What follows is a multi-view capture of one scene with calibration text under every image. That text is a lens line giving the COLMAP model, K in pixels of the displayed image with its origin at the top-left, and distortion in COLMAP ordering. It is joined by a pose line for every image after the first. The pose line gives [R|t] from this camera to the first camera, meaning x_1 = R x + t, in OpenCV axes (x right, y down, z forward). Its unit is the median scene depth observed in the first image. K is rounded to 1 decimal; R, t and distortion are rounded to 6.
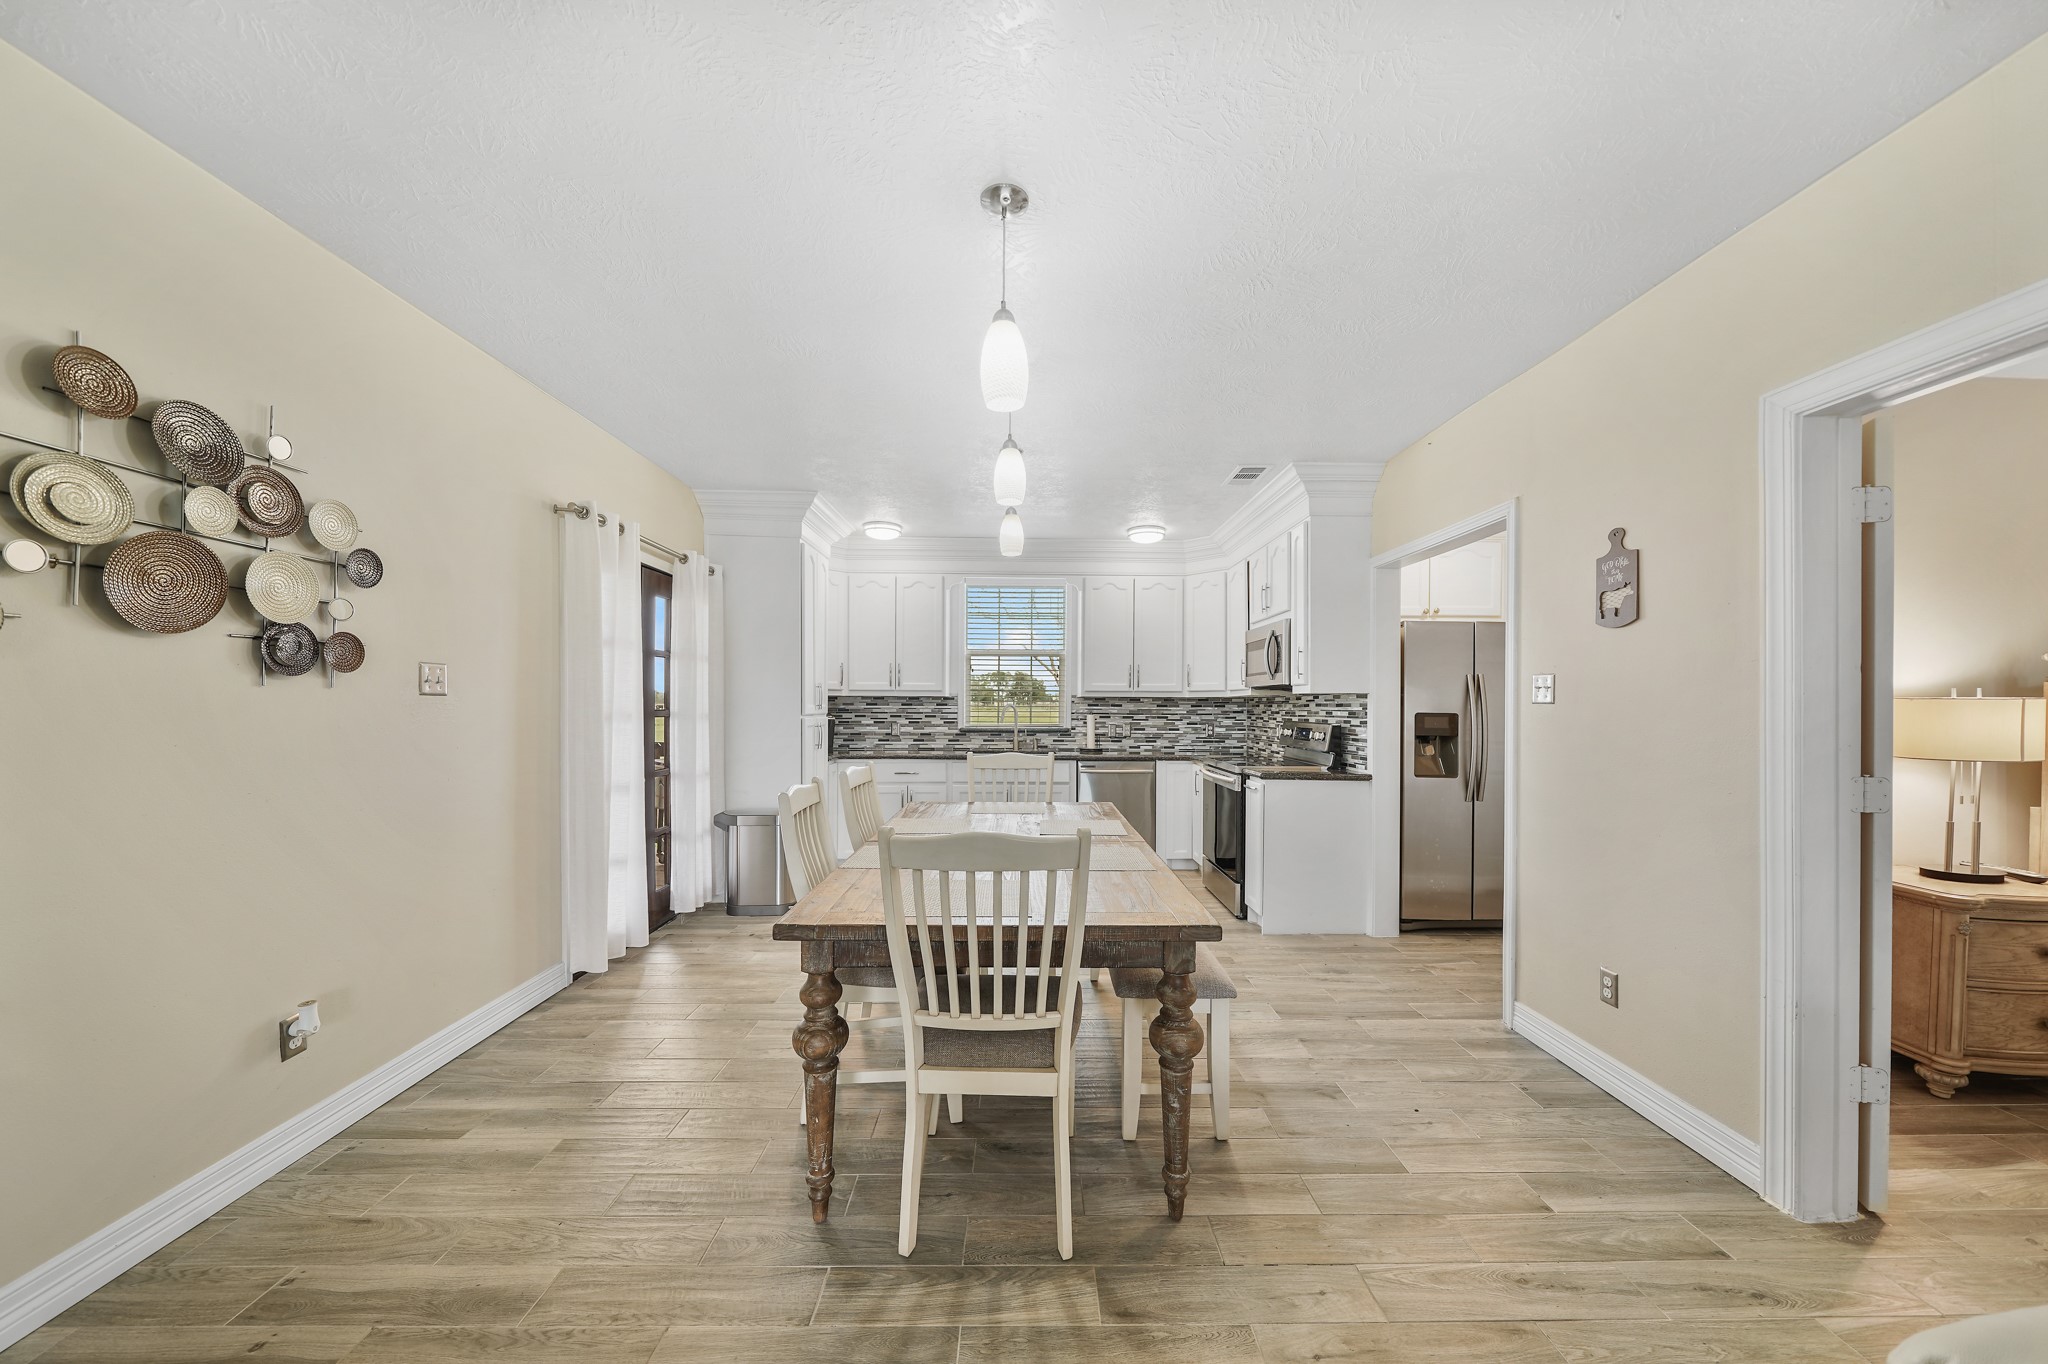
lens RADIAL K [[705.8, 0, 1032.7], [0, 705.8, 700.0], [0, 0, 1]] dist [-0.004712, -0.000667]
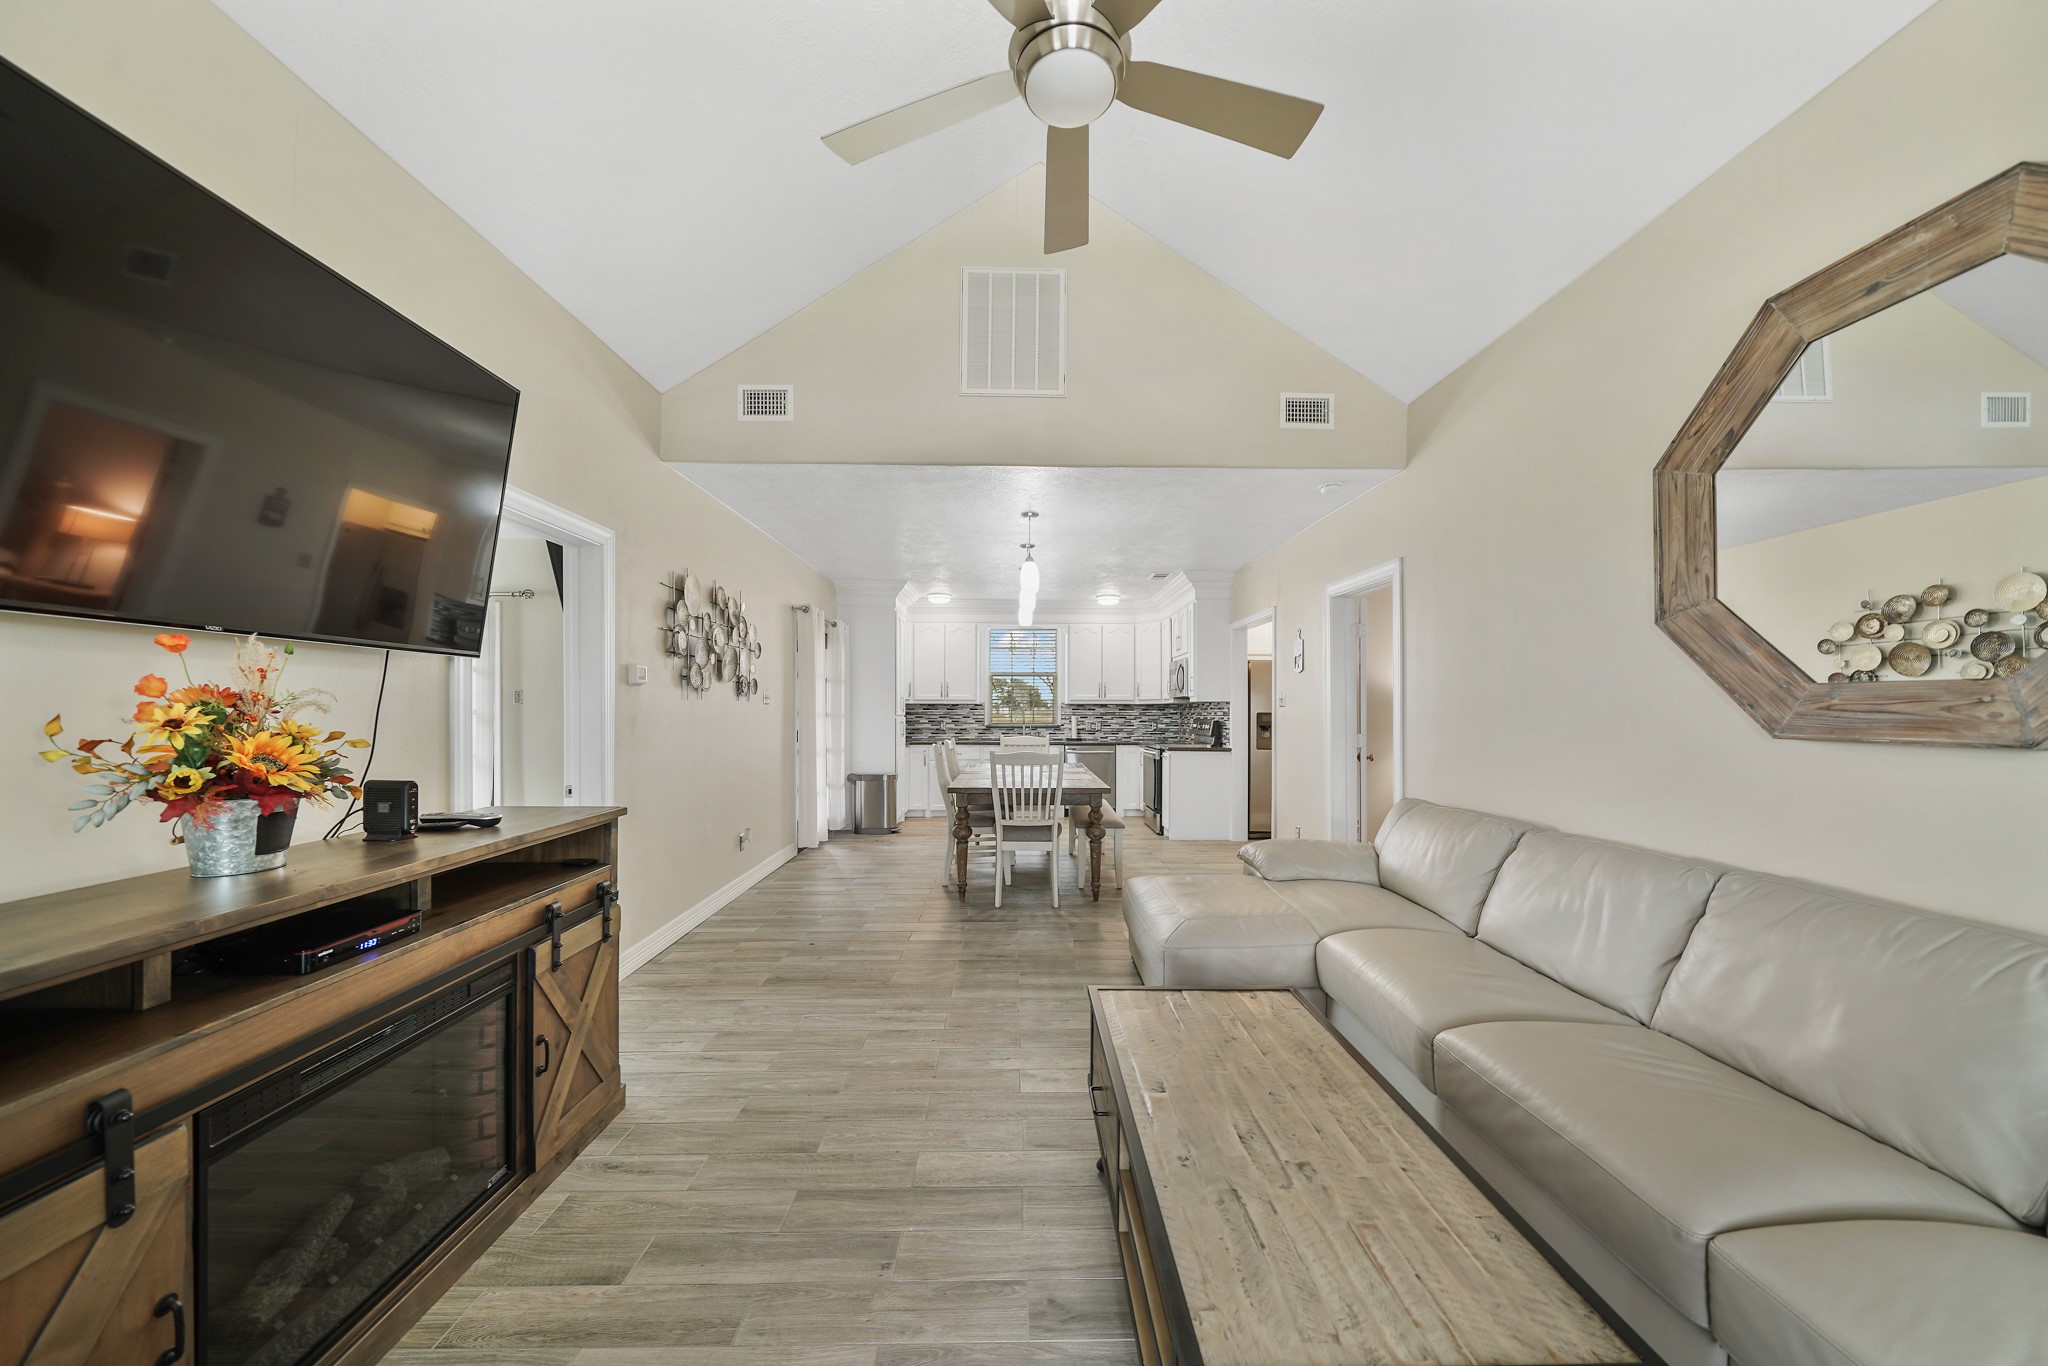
lens RADIAL K [[705.8, 0, 1034.6], [0, 705.8, 700.1], [0, 0, 1]] dist [-0.004712, -0.000667]
pose [[0.999943, -0.002974, 0.010223, -0.018428], [0.003070, 0.999952, -0.009321, 0.001567], [-0.010195, 0.009351, 0.999904, -0.557935]]
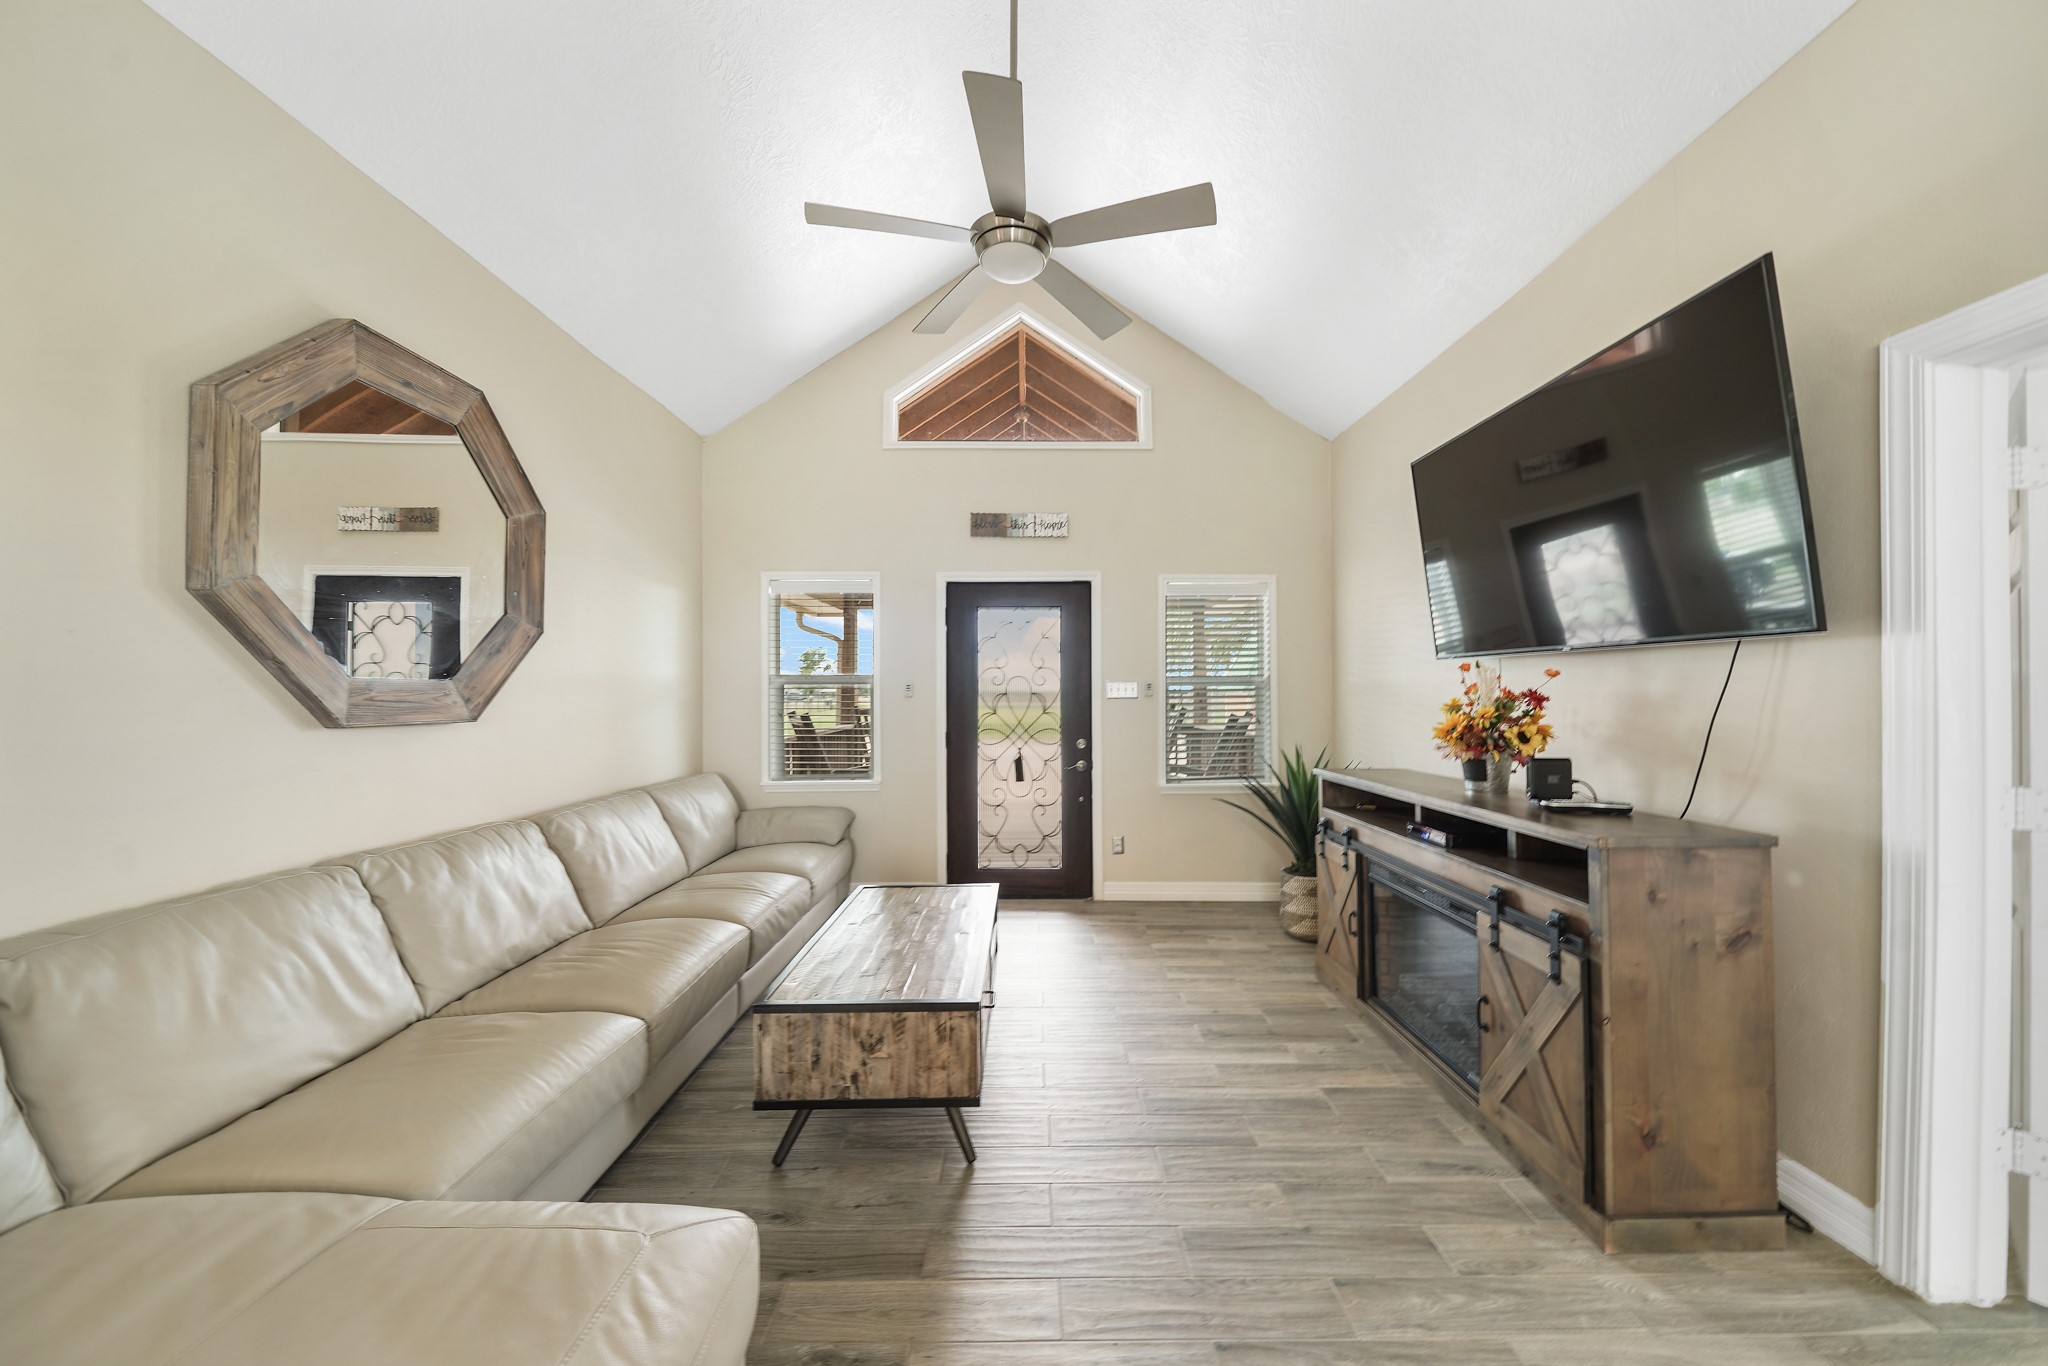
lens RADIAL K [[705.8, 0, 1032.1], [0, 705.8, 683.2], [0, 0, 1]] dist [-0.004712, -0.000667]
pose [[-0.999968, -0.002750, 0.007566, -0.014359], [-0.002865, 0.999881, -0.015136, -0.001137], [-0.007523, -0.015157, -0.999857, 0.191663]]
